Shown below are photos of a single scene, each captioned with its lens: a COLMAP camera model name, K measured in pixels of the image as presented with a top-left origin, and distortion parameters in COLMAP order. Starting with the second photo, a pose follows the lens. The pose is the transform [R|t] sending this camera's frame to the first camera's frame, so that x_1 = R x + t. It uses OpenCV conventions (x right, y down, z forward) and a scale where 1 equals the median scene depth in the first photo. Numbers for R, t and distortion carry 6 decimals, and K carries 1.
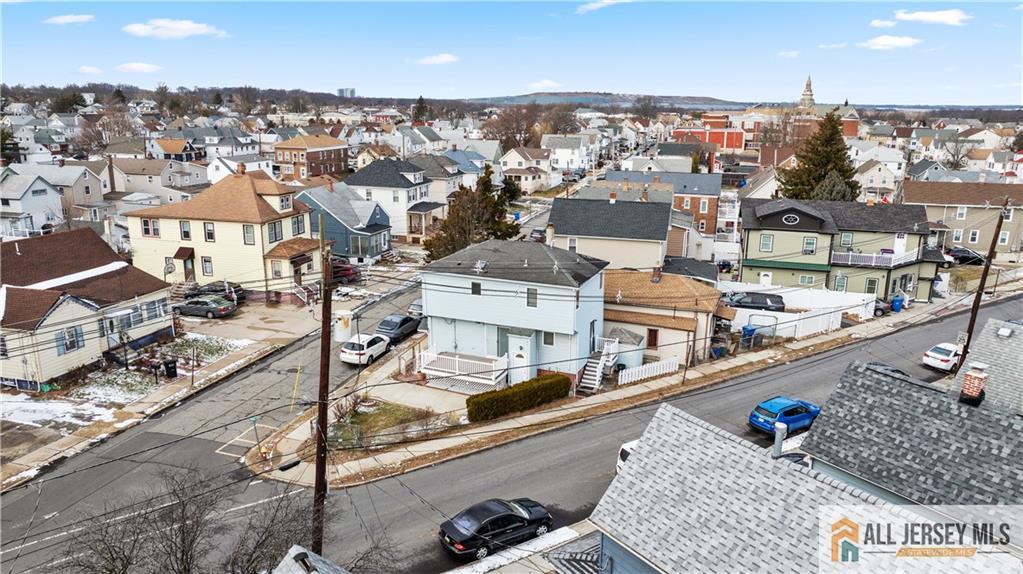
lens RADIAL K [[726.5, 0, 511.5], [0, 726.5, 287.0], [0, 0, 1]] dist [-0.009166, -0.006253]
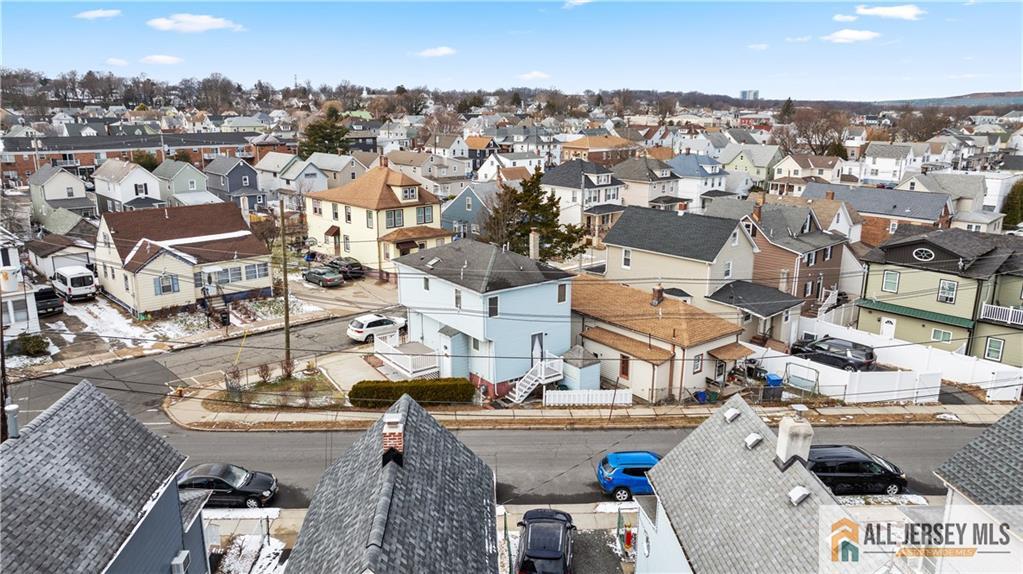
lens RADIAL K [[726.5, 0, 511.5], [0, 726.5, 287.0], [0, 0, 1]] dist [-0.009166, -0.006253]
pose [[0.858598, 0.123288, -0.497603, 0.405820], [-0.124750, 0.991720, 0.030460, -0.028278], [0.497239, 0.035923, 0.866870, 0.120979]]
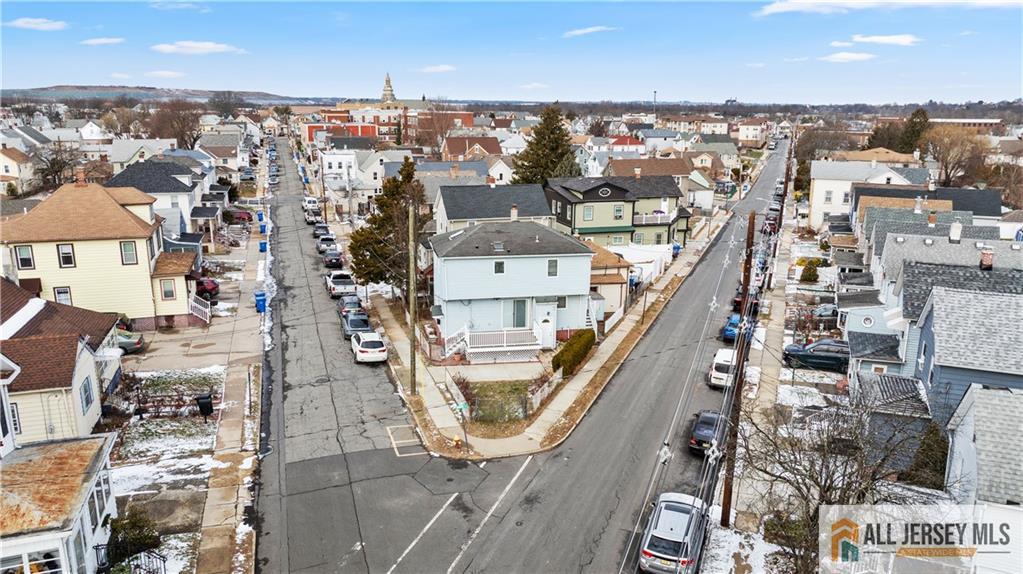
lens RADIAL K [[728.6, 0, 511.5], [0, 728.6, 287.0], [0, 0, 1]] dist [-0.000855, -0.003265]
pose [[0.829202, -0.137687, 0.541726, -0.448670], [0.134989, 0.989827, 0.044955, -0.010799], [-0.542404, 0.035851, 0.839352, 0.055159]]
